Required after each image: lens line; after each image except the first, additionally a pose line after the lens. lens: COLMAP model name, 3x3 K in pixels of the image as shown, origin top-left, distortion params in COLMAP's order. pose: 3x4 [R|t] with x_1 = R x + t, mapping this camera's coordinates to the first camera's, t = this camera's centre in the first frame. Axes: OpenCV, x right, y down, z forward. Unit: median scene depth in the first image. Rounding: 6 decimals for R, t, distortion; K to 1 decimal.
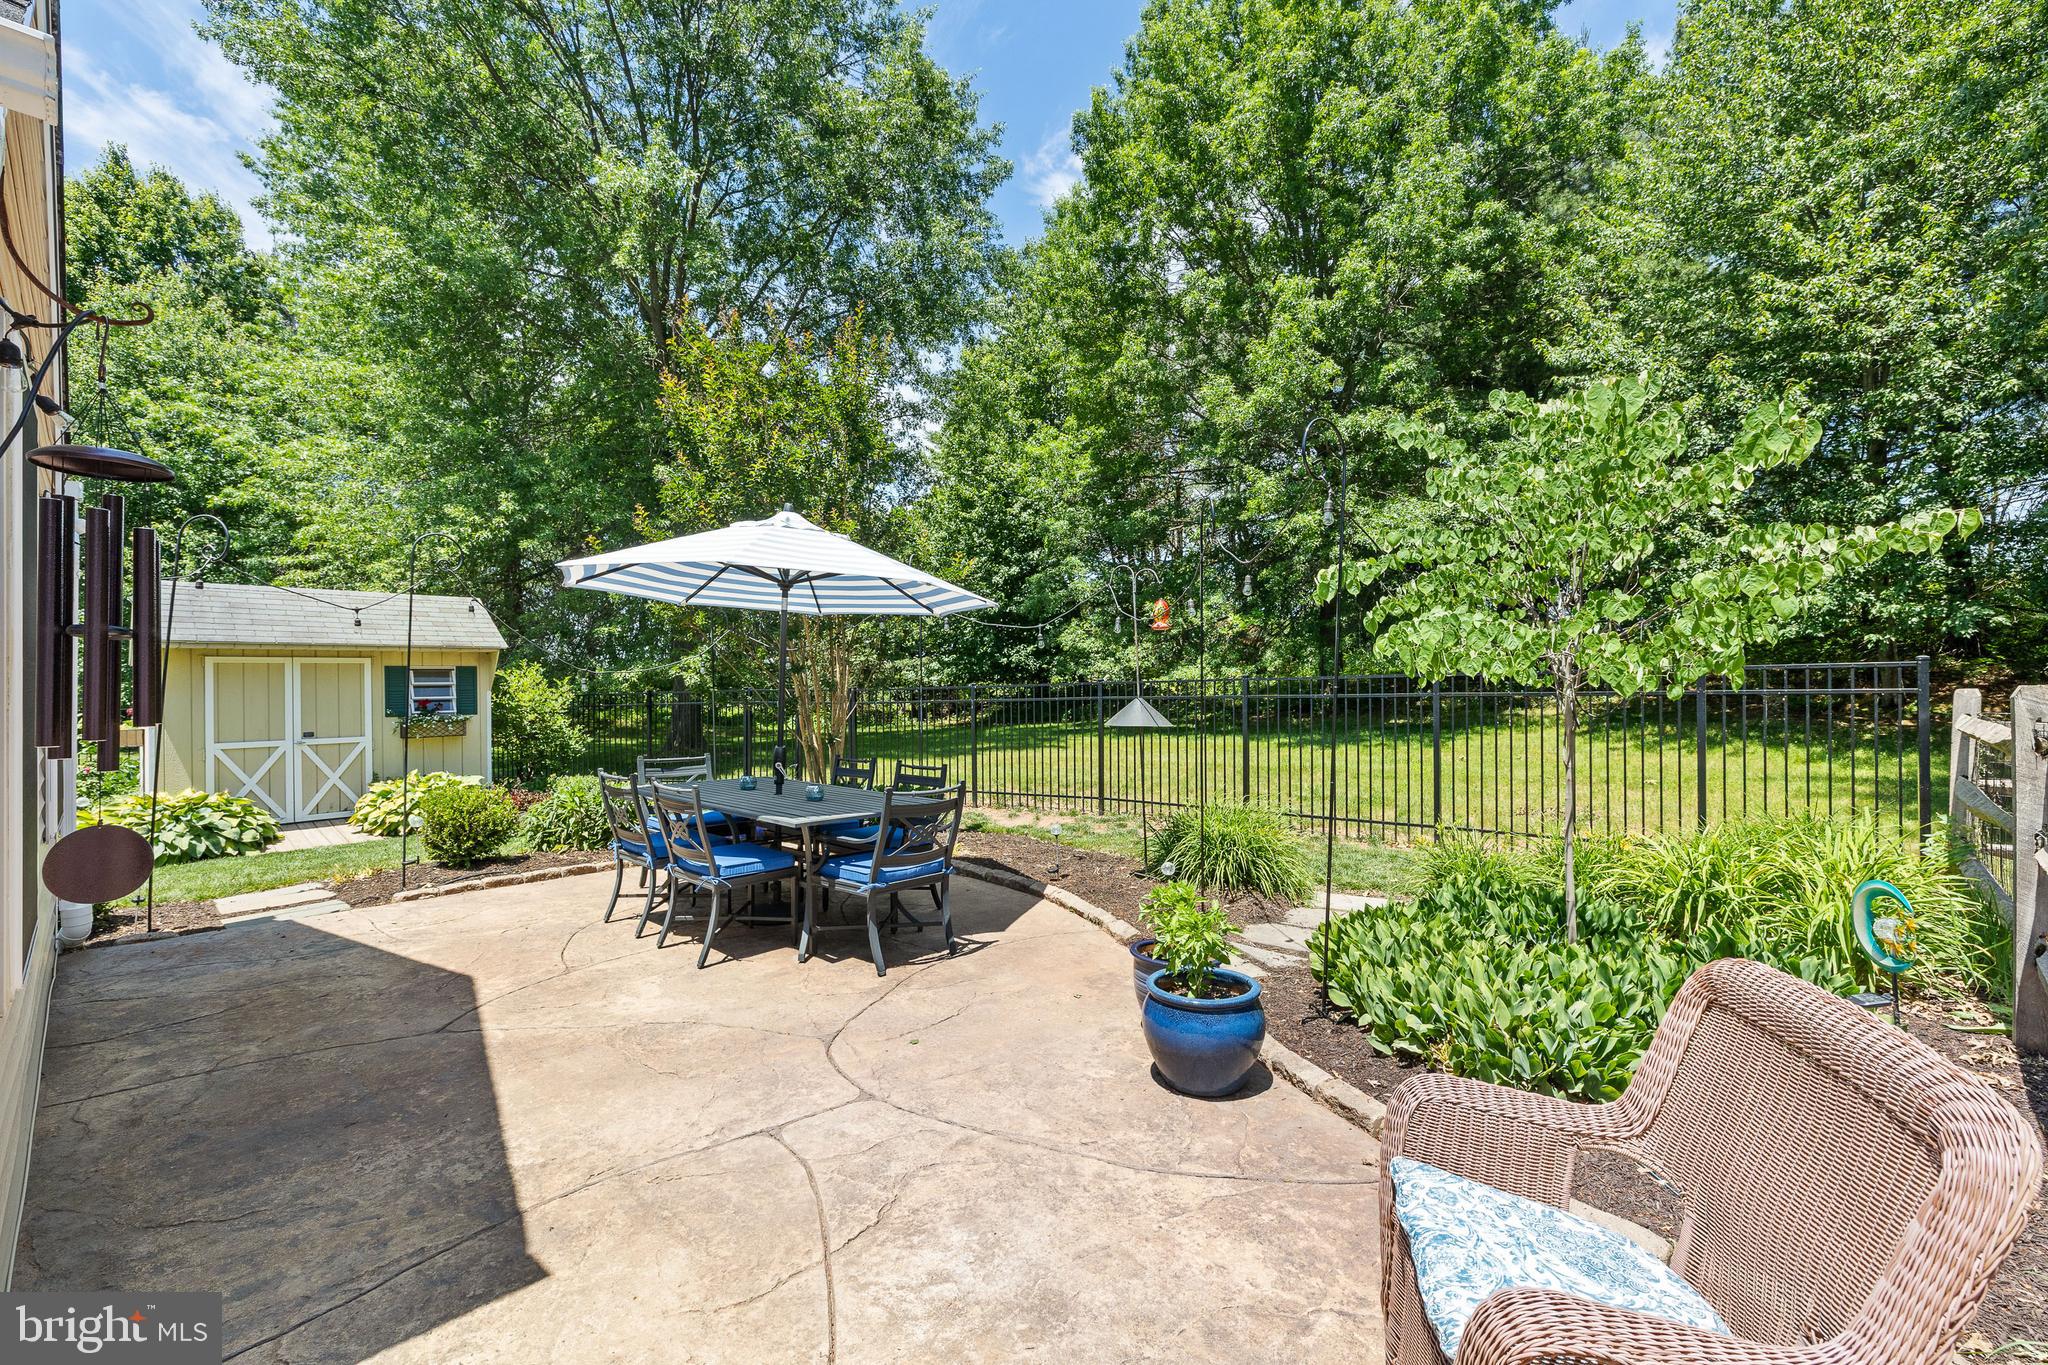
lens RADIAL K [[874.3, 0, 1034.7], [0, 874.3, 671.4], [0, 0, 1]] dist [0.001581, 0.000118]
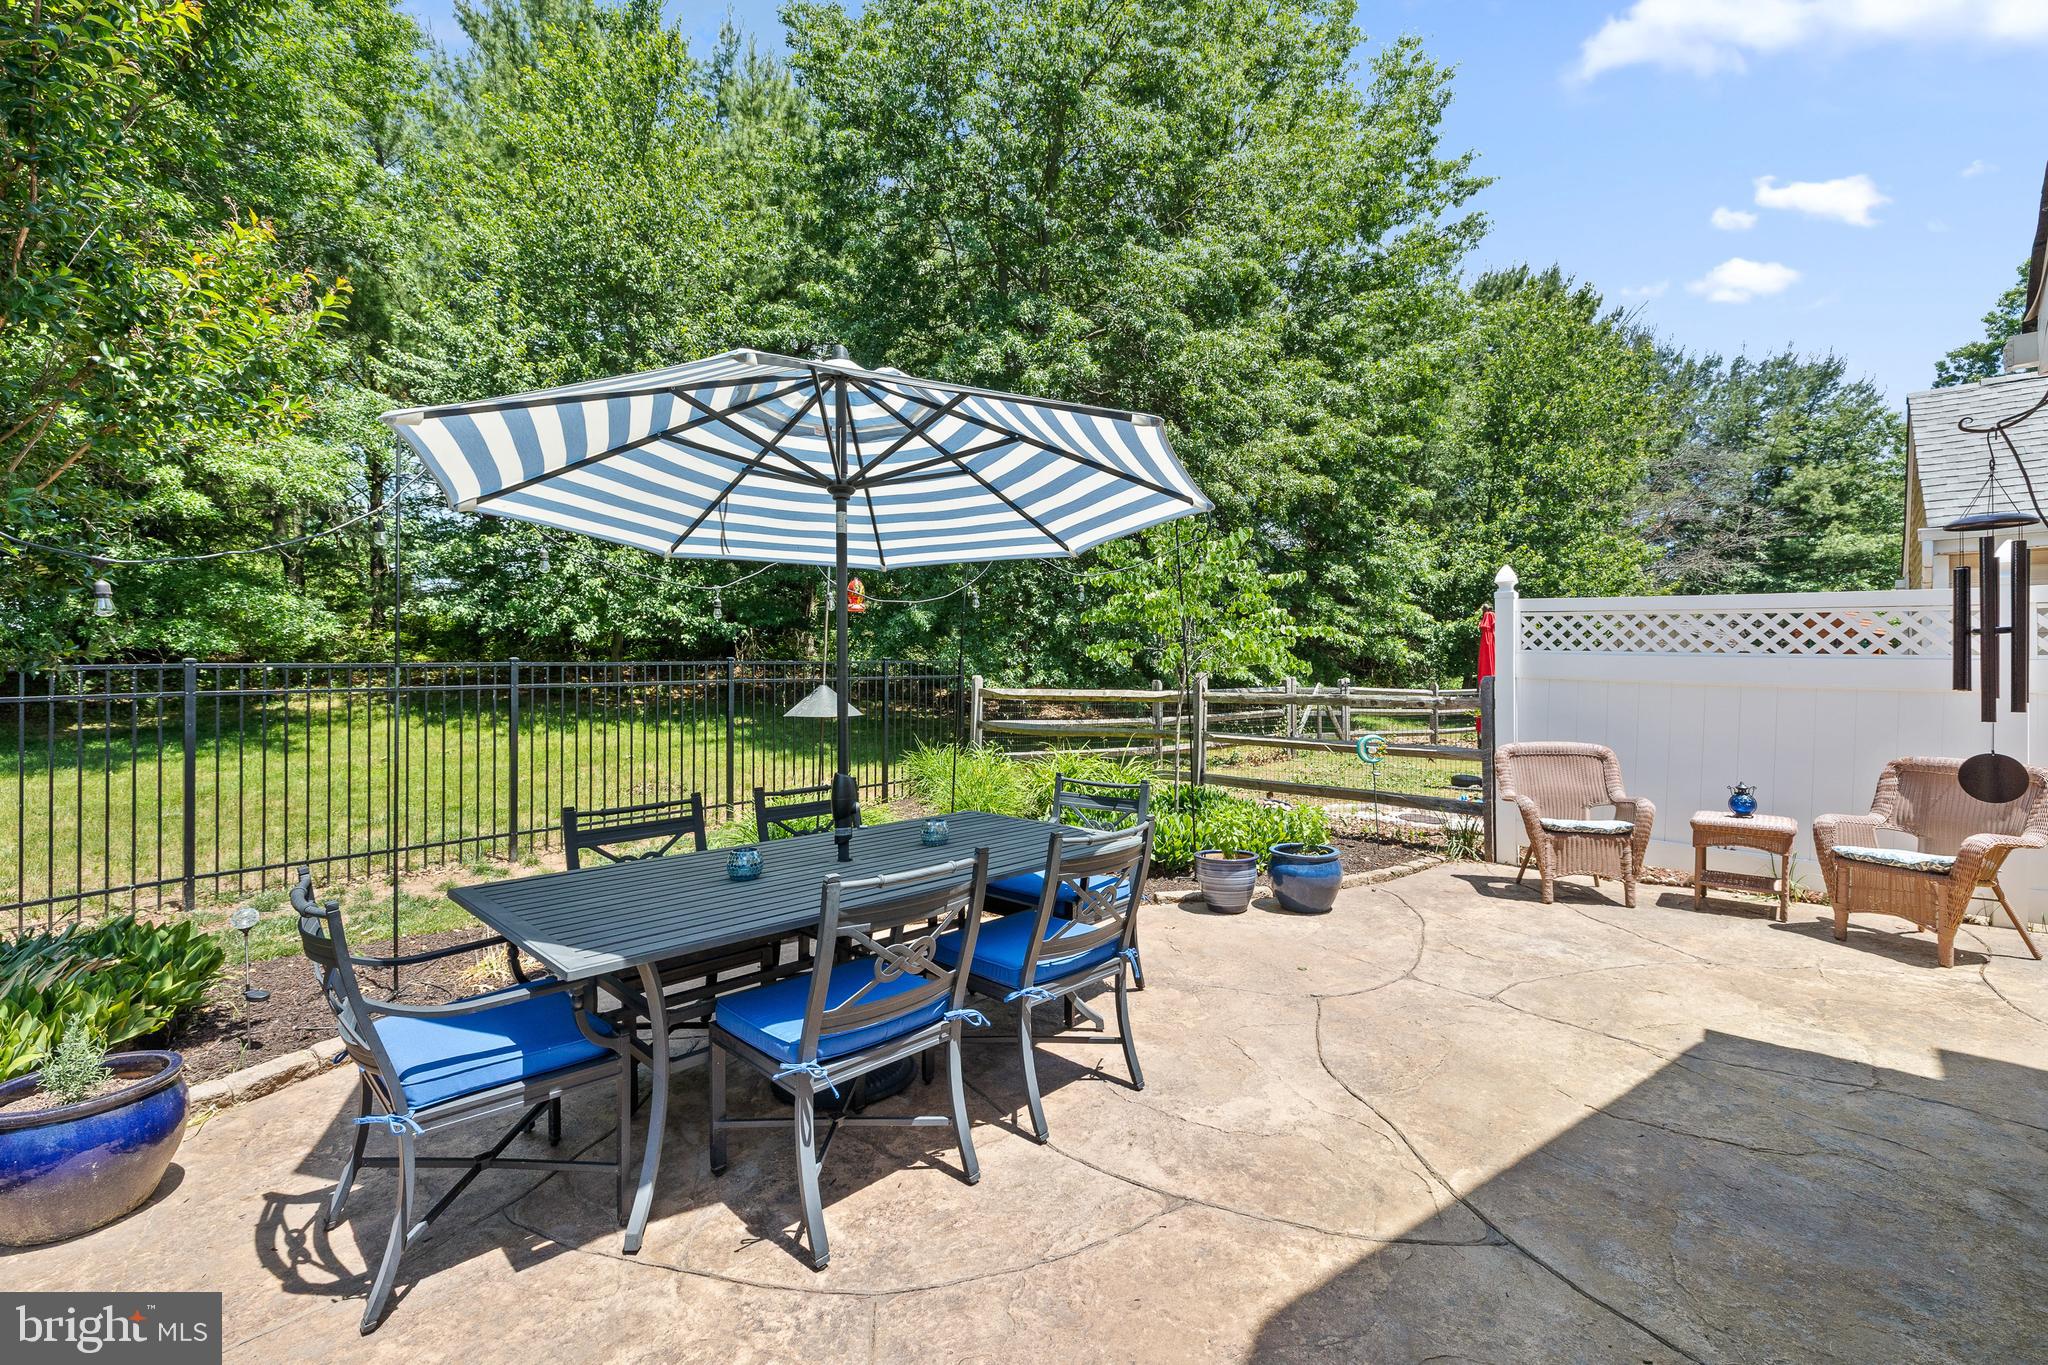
lens RADIAL K [[874.3, 0, 1034.7], [0, 874.3, 671.4], [0, 0, 1]] dist [0.001581, 0.000118]
pose [[0.001379, 0.000148, 0.999999, -1.171477], [-0.023227, 0.999730, -0.000116, 0.024426], [-0.999729, -0.023226, 0.001383, 1.209610]]
